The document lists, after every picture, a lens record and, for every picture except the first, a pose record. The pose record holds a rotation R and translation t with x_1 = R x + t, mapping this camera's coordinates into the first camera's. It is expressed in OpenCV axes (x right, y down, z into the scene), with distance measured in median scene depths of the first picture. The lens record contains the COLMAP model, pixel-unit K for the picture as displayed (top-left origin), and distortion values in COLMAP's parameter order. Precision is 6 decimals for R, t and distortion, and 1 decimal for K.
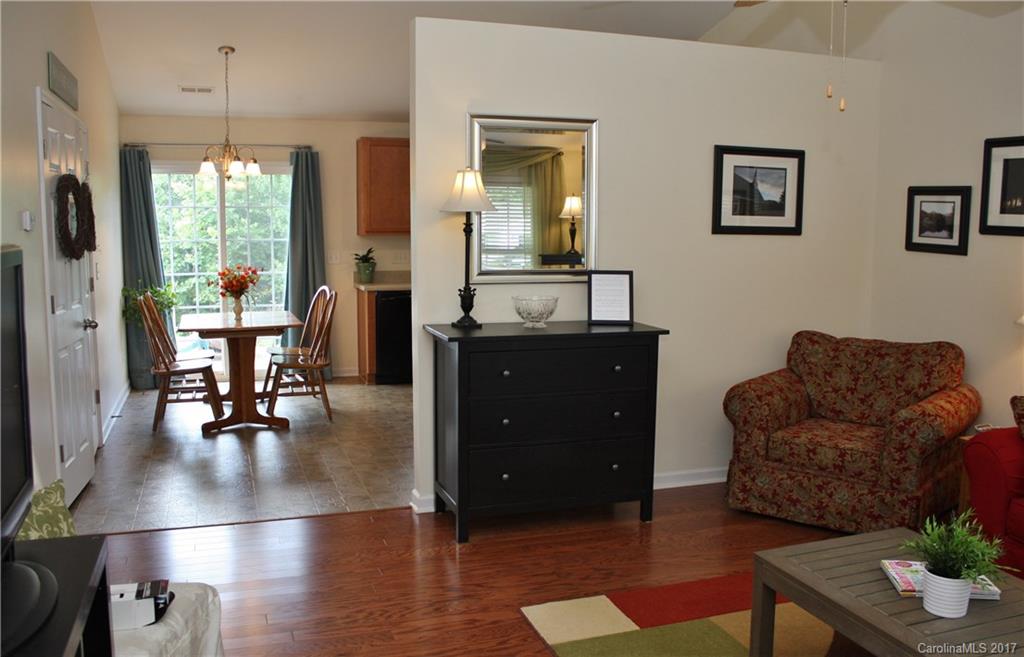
lens RADIAL K [[900.4, 0, 491.8], [0, 900.4, 324.2], [0, 0, 1]] dist [-0.144157, 0.120547]
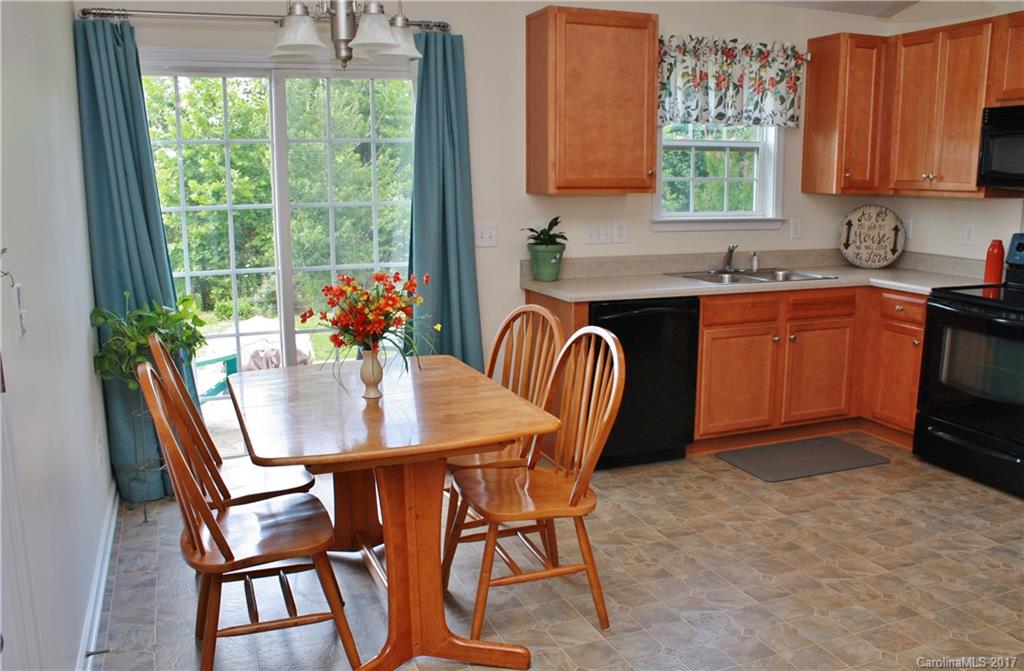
lens RADIAL K [[900.4, 0, 517.2], [0, 900.4, 338.6], [0, 0, 1]] dist [-0.144157, 0.120547]
pose [[0.998278, -0.018845, 0.055545, -0.196245], [0.014928, 0.997428, 0.070110, -0.051232], [-0.056723, -0.069160, 0.995992, 0.466628]]
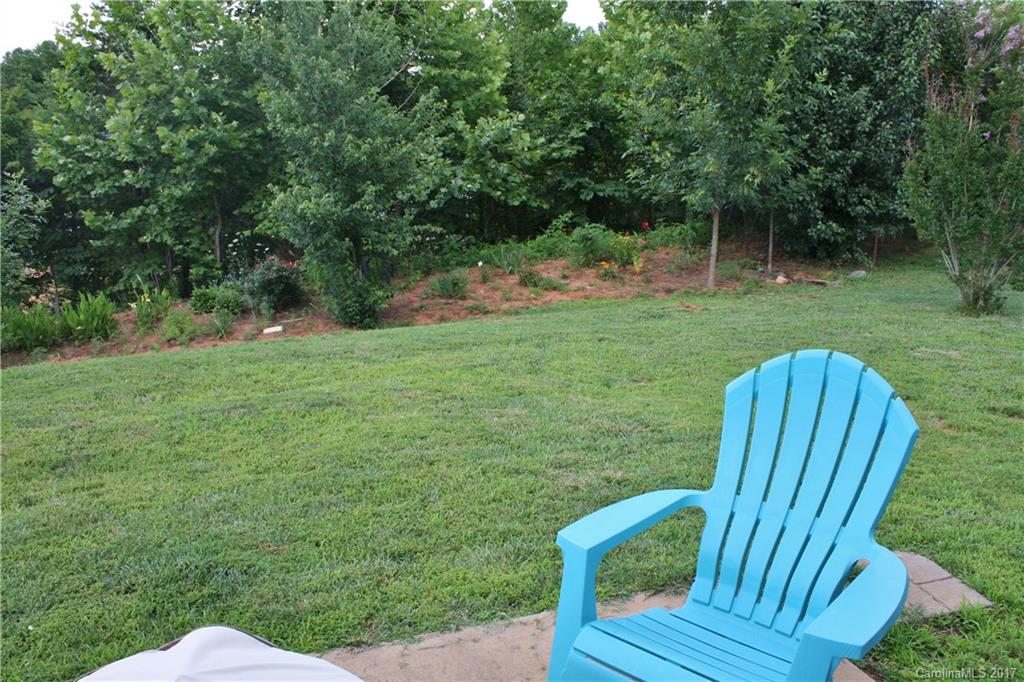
lens RADIAL K [[890.6, 0, 514.9], [0, 890.6, 342.6], [0, 0, 1]] dist [-0.155950, 0.155207]
pose [[0.998359, 0.005844, 0.056968, -0.349707], [-0.012952, 0.992046, 0.125208, -0.132403], [-0.055783, -0.125741, 0.990494, 1.239377]]
